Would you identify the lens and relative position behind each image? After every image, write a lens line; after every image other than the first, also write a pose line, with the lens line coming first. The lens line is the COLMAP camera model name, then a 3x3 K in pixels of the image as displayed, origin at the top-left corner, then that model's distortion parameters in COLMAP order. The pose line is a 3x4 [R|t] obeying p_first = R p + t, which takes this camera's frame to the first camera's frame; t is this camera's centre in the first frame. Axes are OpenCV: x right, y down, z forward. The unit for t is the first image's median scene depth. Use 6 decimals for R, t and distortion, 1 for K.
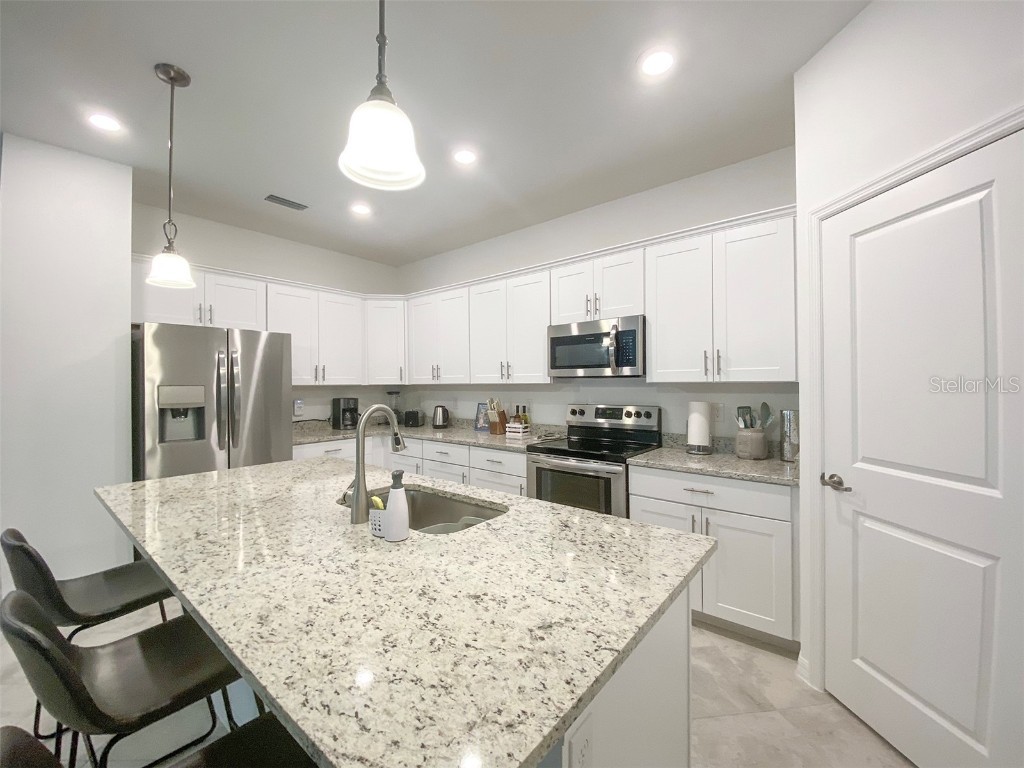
lens RADIAL K [[412.2, 0, 512.0], [0, 412.2, 384.0], [0, 0, 1]] dist [0.028004, -0.023515]
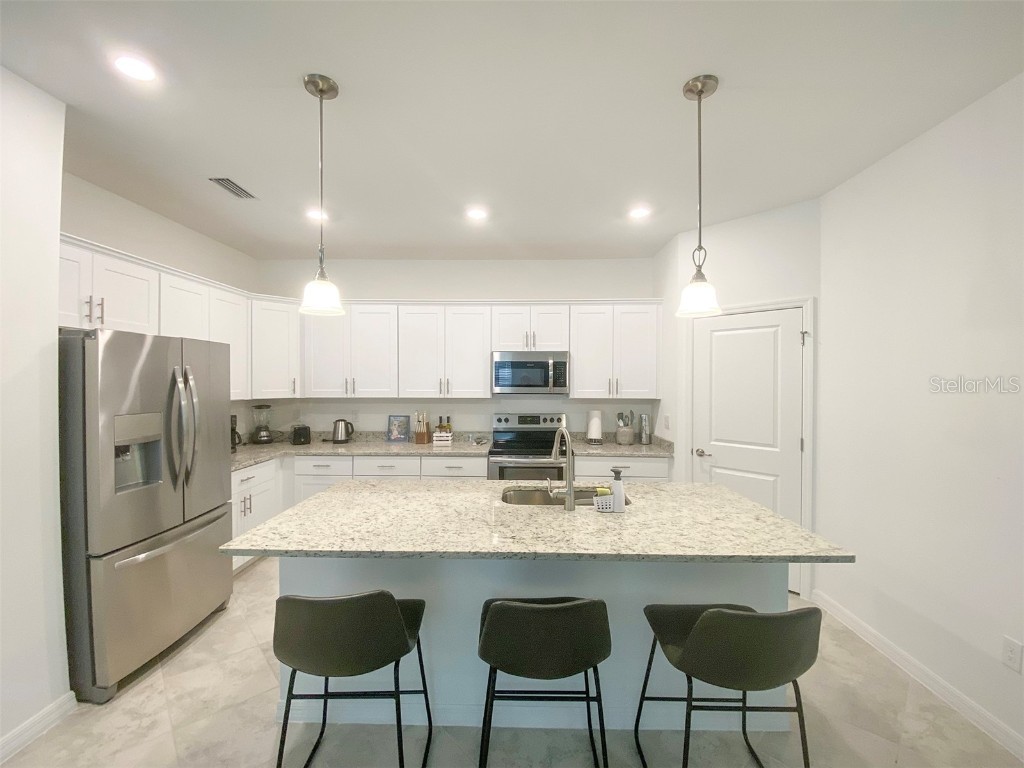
lens RADIAL K [[412.2, 0, 512.0], [0, 412.2, 384.0], [0, 0, 1]] dist [0.028004, -0.023515]
pose [[0.790010, 0.004419, 0.613078, -0.639731], [-0.007757, 0.999966, 0.002788, -0.050155], [-0.613044, -0.006959, 0.790018, -0.007557]]
